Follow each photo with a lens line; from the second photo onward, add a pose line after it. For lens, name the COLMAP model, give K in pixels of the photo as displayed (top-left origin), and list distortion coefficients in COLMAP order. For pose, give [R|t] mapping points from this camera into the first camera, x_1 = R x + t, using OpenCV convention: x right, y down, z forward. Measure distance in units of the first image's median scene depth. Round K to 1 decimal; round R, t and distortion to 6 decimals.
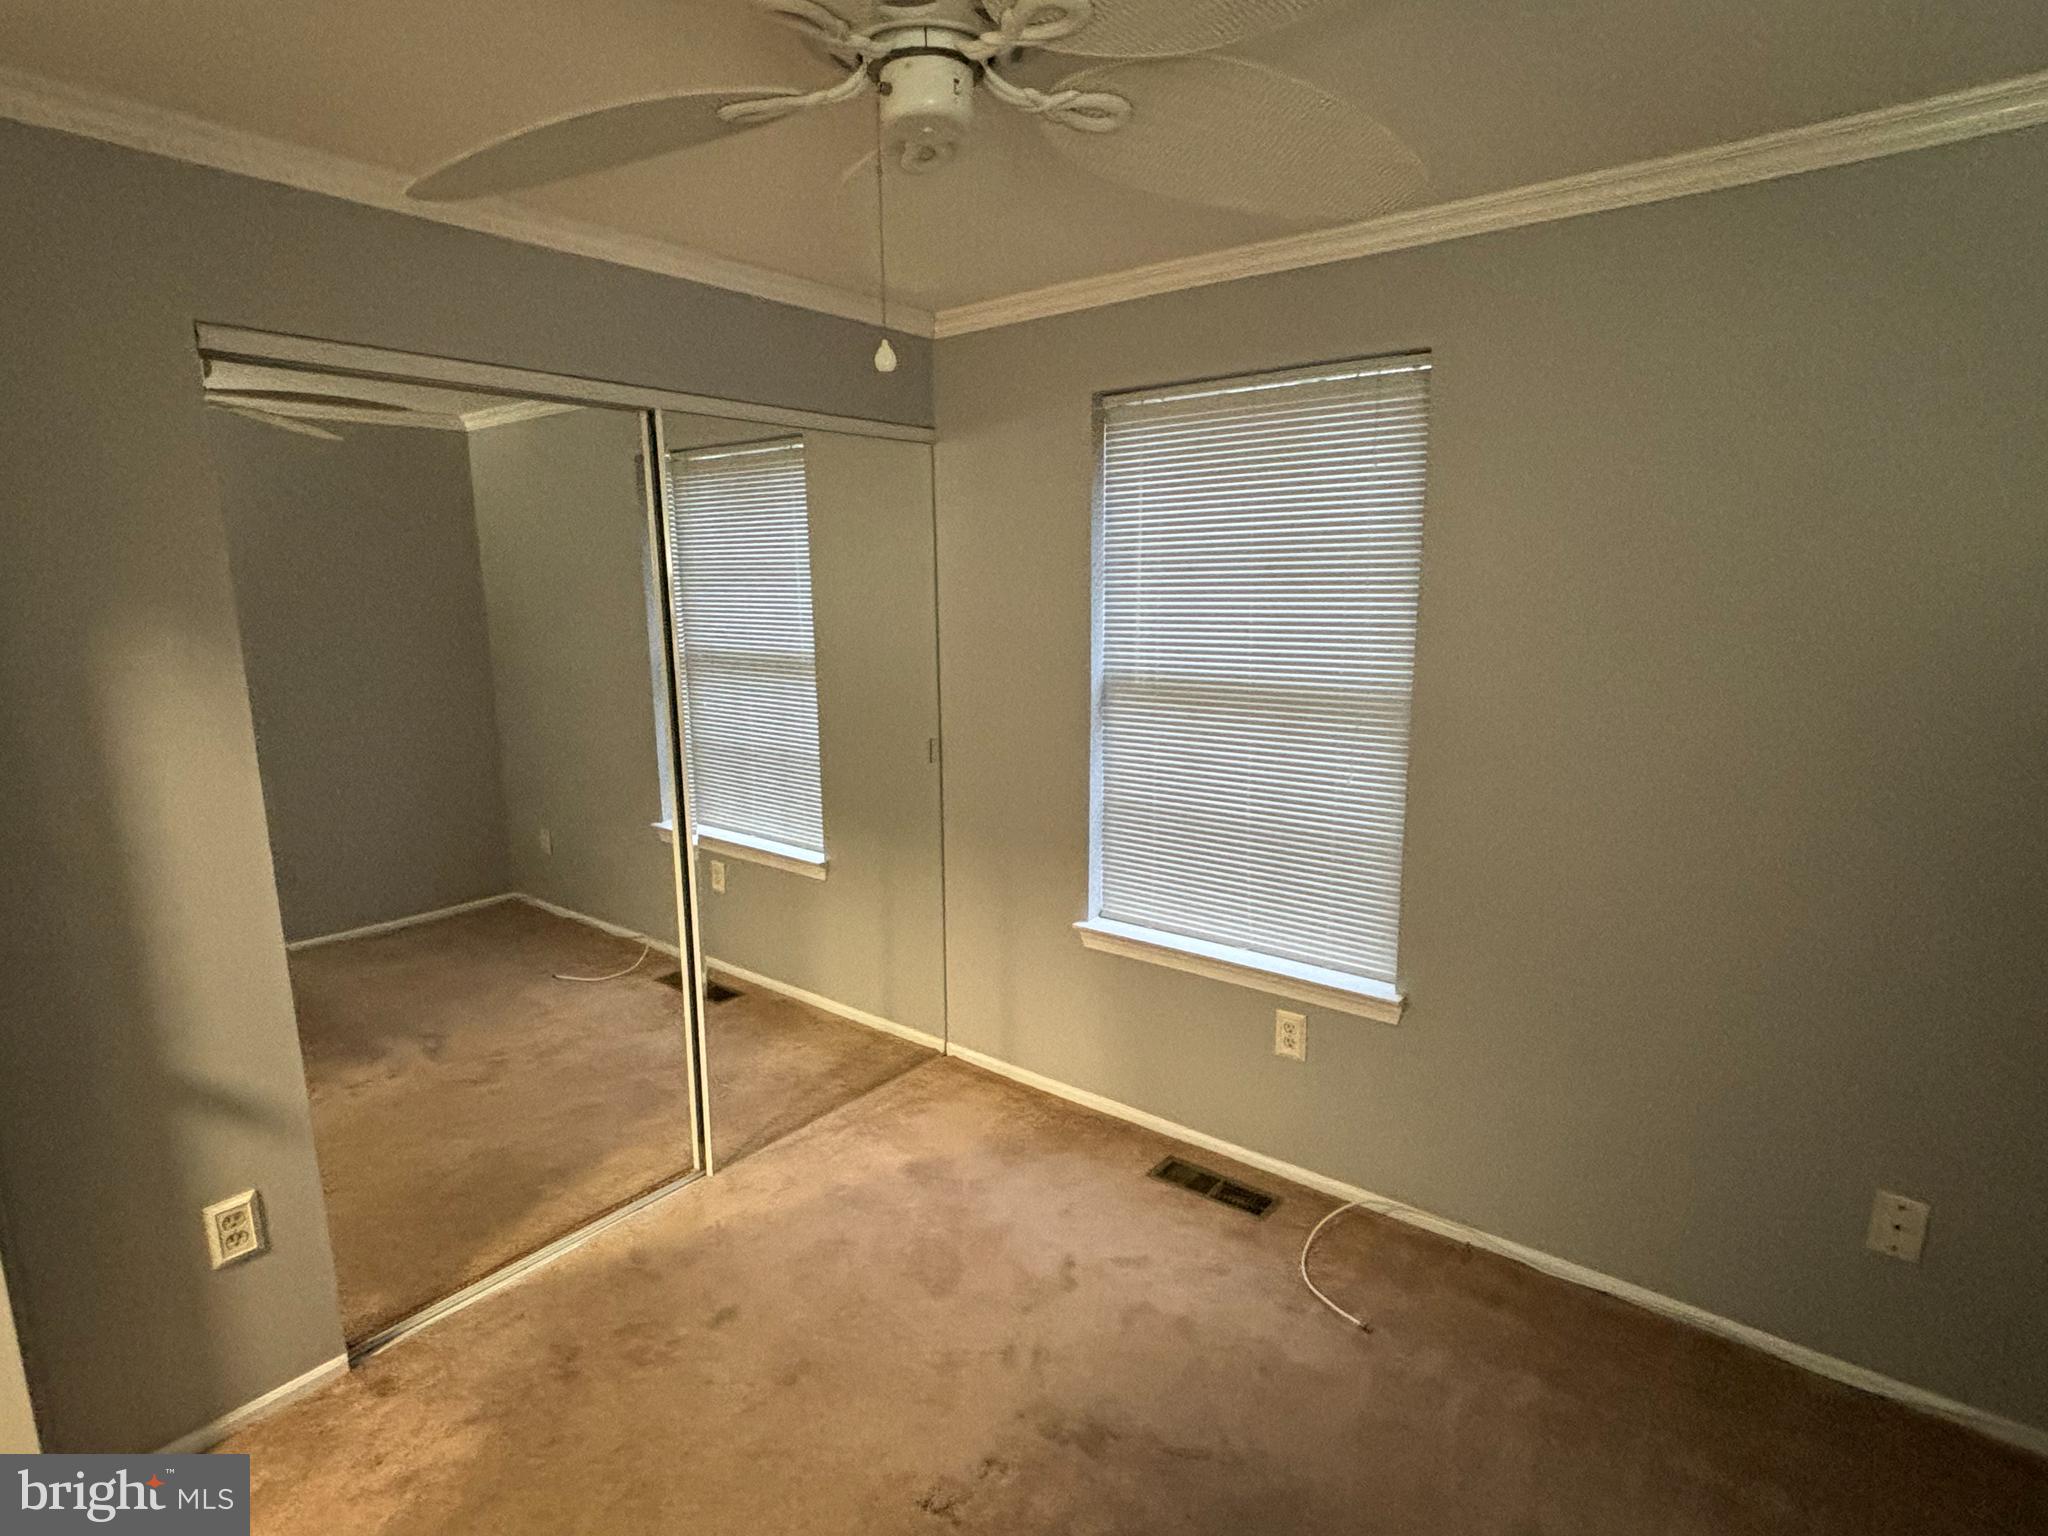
lens RADIAL K [[1072.3, 0, 1024.0], [0, 1072.3, 768.0], [0, 0, 1]] dist [-0.000616, -0.009269]
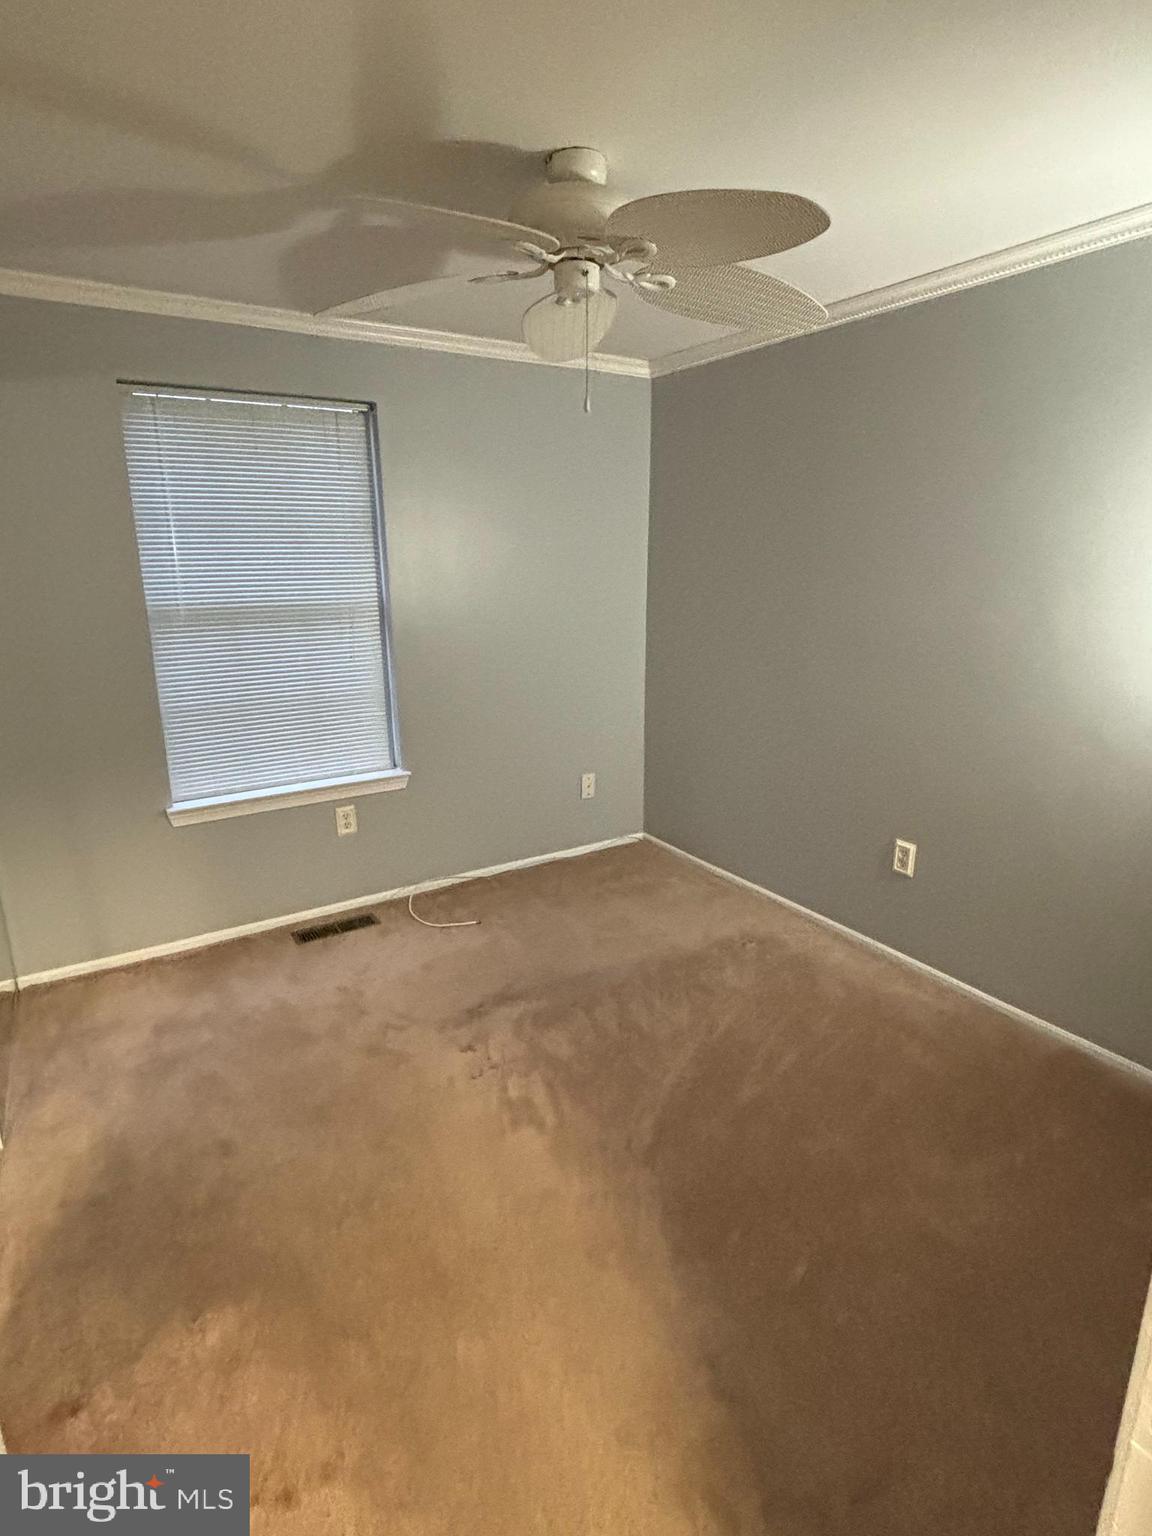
lens RADIAL K [[804.2, 0, 576.0], [0, 804.2, 768.0], [0, 0, 1]] dist [-0.000616, -0.009269]
pose [[0.307468, -0.227018, 0.924081, -0.754463], [0.181535, 0.967282, 0.177229, 0.018360], [-0.934082, 0.113261, 0.338620, 0.250899]]
